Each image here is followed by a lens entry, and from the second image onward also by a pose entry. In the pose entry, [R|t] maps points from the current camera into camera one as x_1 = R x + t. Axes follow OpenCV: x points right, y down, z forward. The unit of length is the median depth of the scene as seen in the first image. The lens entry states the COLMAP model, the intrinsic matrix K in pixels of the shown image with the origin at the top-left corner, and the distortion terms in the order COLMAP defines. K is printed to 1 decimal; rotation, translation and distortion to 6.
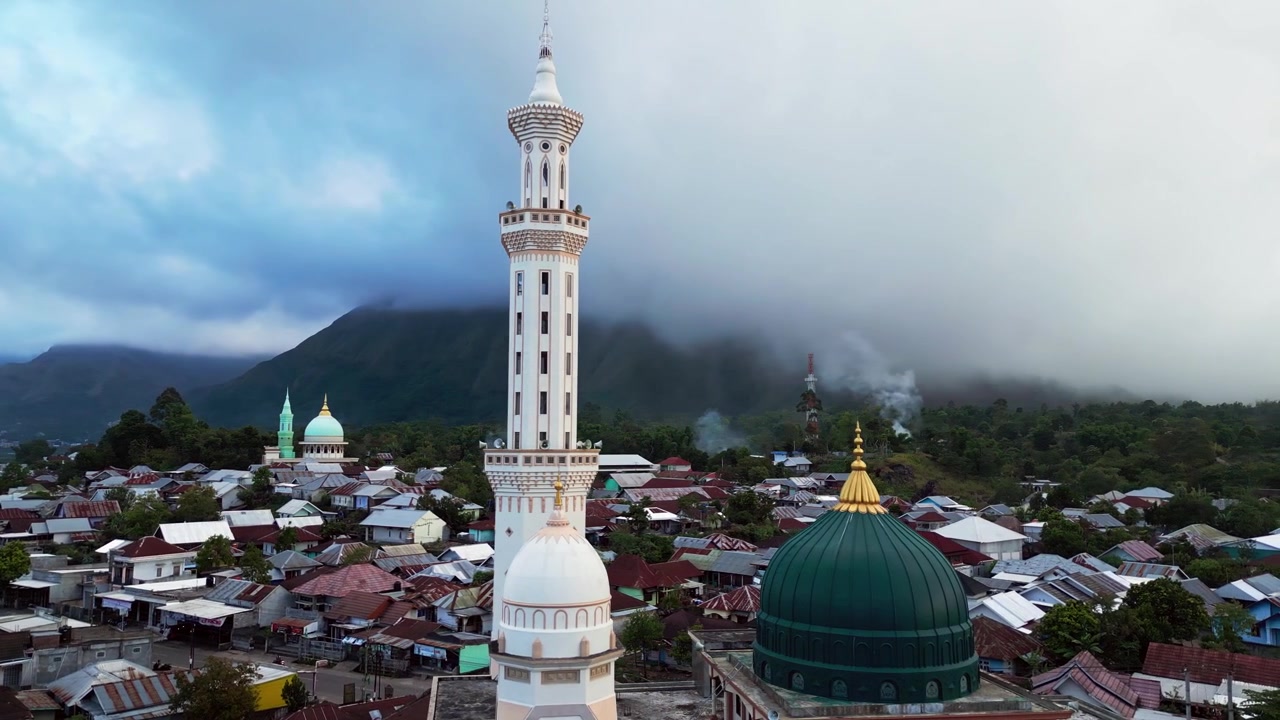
lens RADIAL K [[931.1, 0, 638.5], [0, 931.1, 355.4], [0, 0, 1]] dist [0.087489, -0.098565]
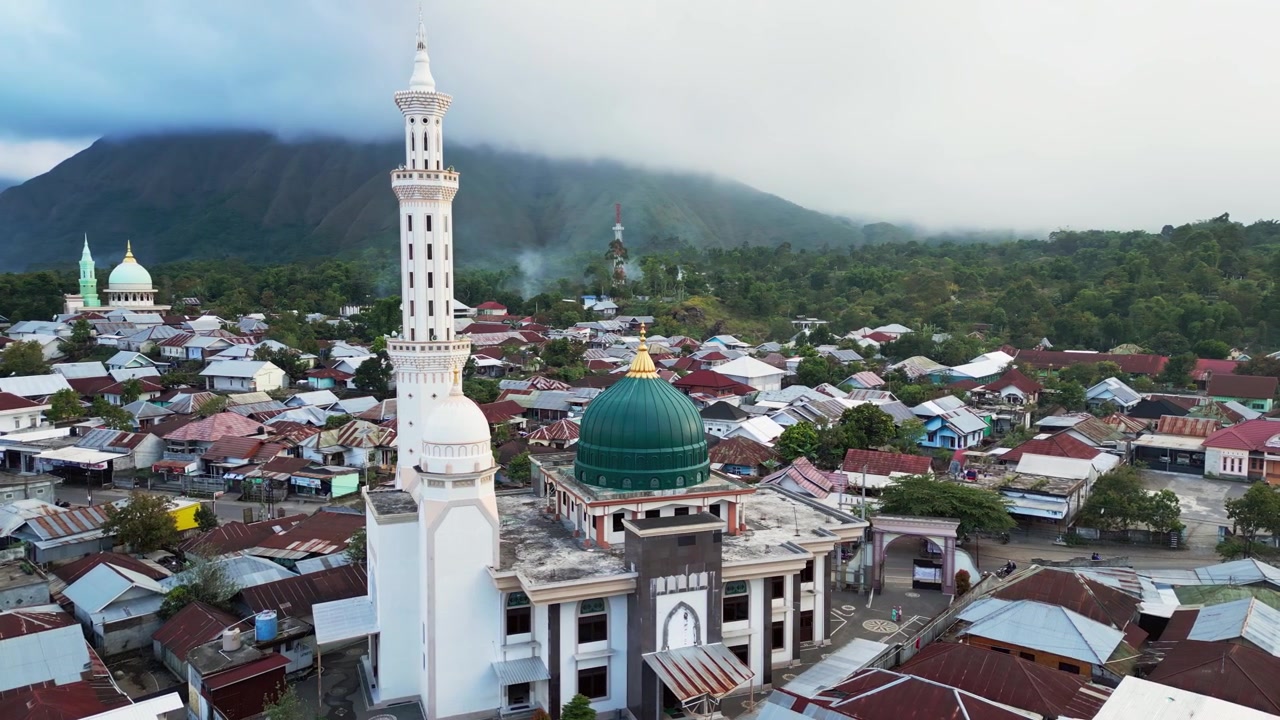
lens RADIAL K [[926.9, 0, 637.6], [0, 926.9, 357.4], [0, 0, 1]] dist [0.092746, -0.101461]
pose [[0.979654, -0.020488, 0.199645, -0.023511], [-0.015503, 0.984077, 0.177063, -0.040461], [-0.200094, -0.176556, 0.963738, -0.140929]]
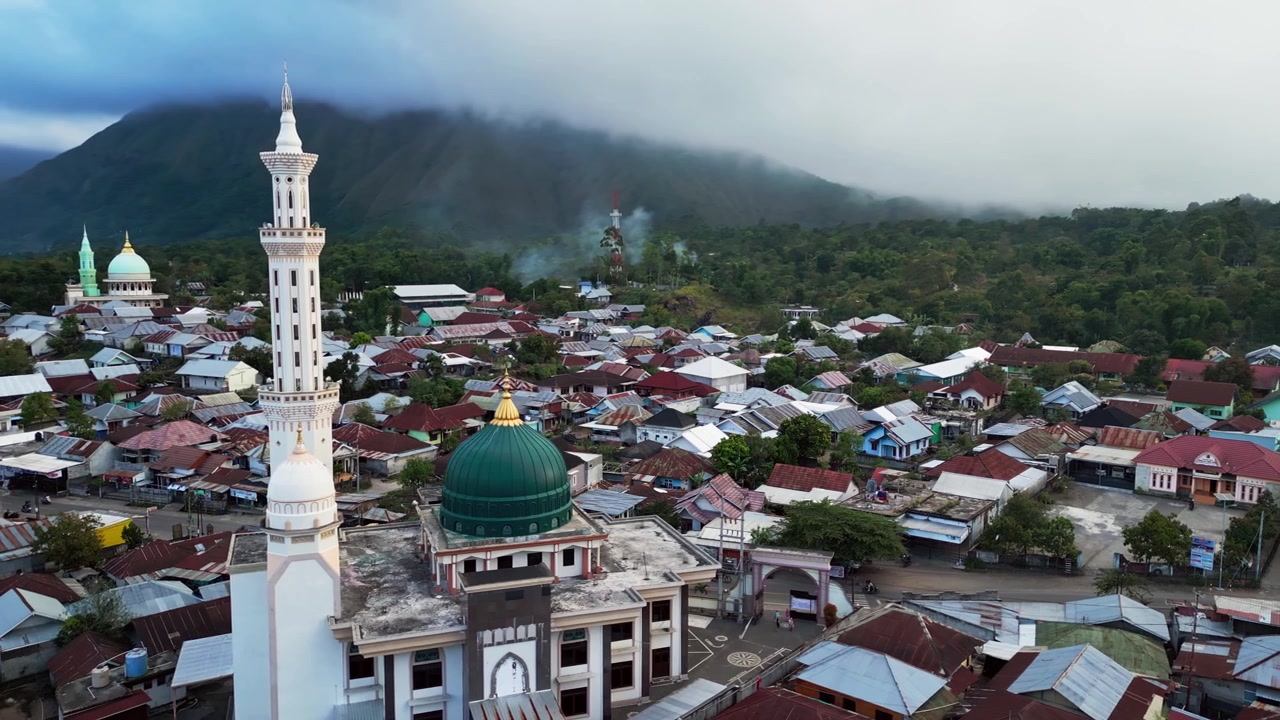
lens RADIAL K [[926.9, 0, 637.6], [0, 926.9, 357.4], [0, 0, 1]] dist [0.092746, -0.101461]
pose [[0.985285, -0.021827, 0.169521, 0.054980], [-0.014042, 0.978123, 0.207552, -0.082328], [-0.170342, -0.206878, 0.963424, -0.165126]]
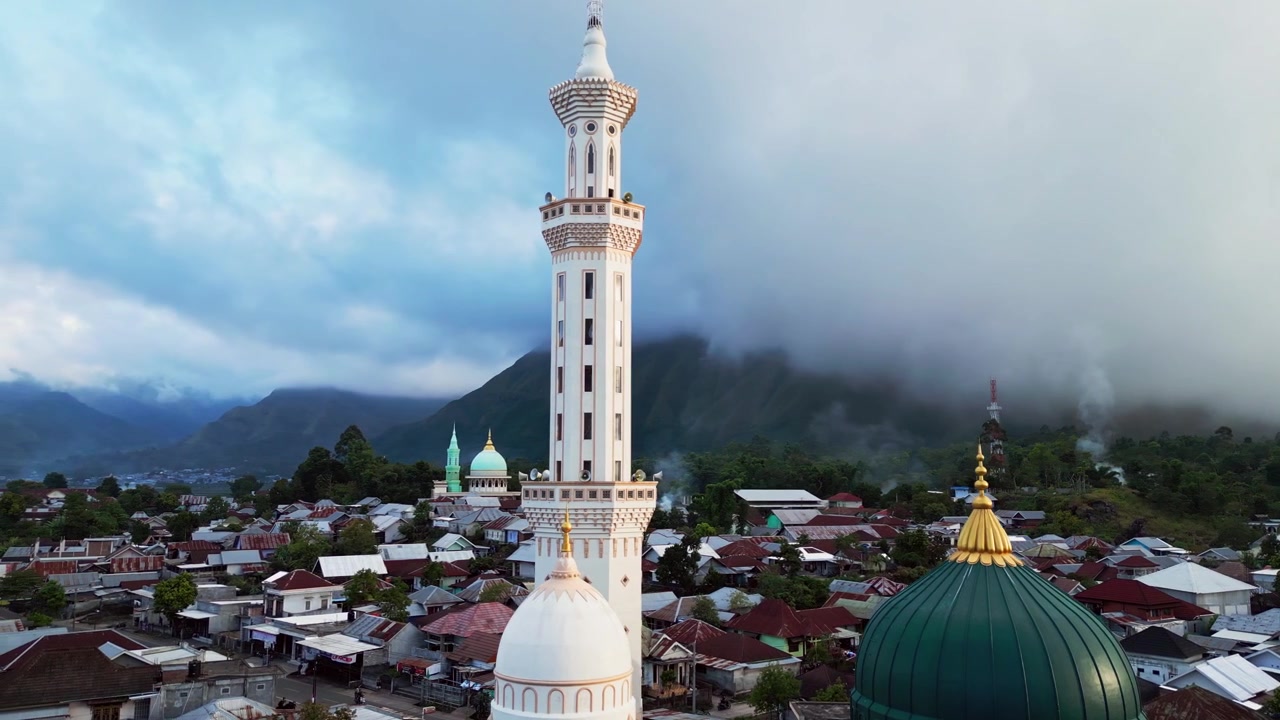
lens RADIAL K [[933.6, 0, 640.3], [0, 933.6, 352.9], [0, 0, 1]] dist [0.071002, -0.068211]
pose [[0.982792, -0.026732, -0.182772, 0.030381], [0.019576, 0.998974, -0.040848, 0.006114], [0.183677, 0.036567, 0.982306, 0.053169]]
